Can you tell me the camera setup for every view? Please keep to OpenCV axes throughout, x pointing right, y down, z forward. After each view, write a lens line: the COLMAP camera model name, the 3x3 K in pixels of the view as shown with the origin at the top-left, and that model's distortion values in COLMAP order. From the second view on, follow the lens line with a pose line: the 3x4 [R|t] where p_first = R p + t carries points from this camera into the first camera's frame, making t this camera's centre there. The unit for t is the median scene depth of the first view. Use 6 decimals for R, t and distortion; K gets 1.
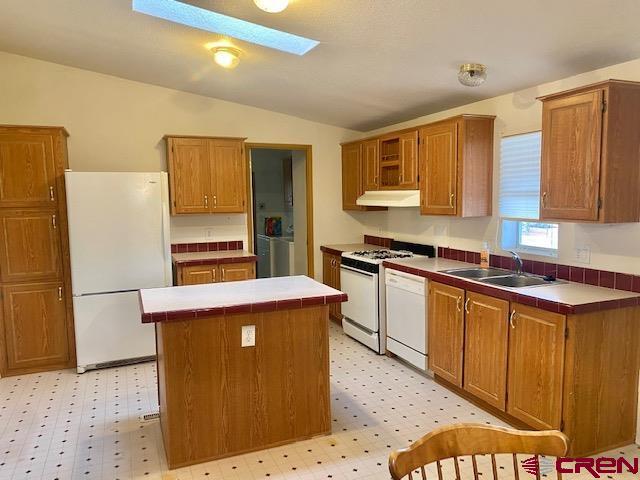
lens RADIAL K [[492.1, 0, 321.5], [0, 492.1, 241.1], [0, 0, 1]] dist [0.046826, -0.048850]
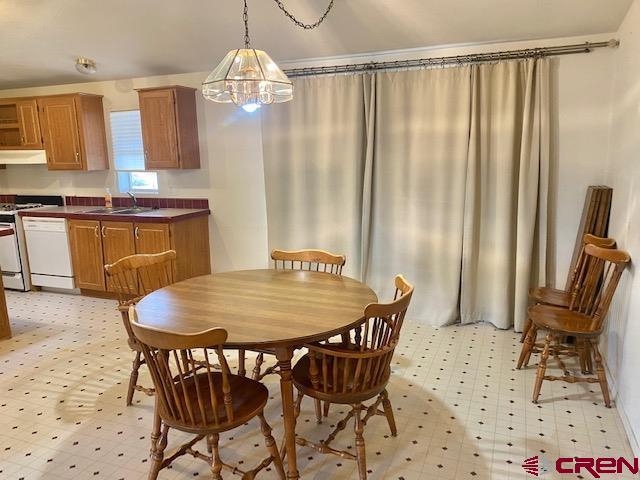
lens RADIAL K [[492.1, 0, 328.7], [0, 492.1, 243.3], [0, 0, 1]] dist [0.046826, -0.048850]
pose [[0.701911, -0.132121, 0.699903, -0.221098], [0.075702, 0.990918, 0.111136, 0.045969], [-0.708230, -0.025023, 0.705538, -0.409895]]
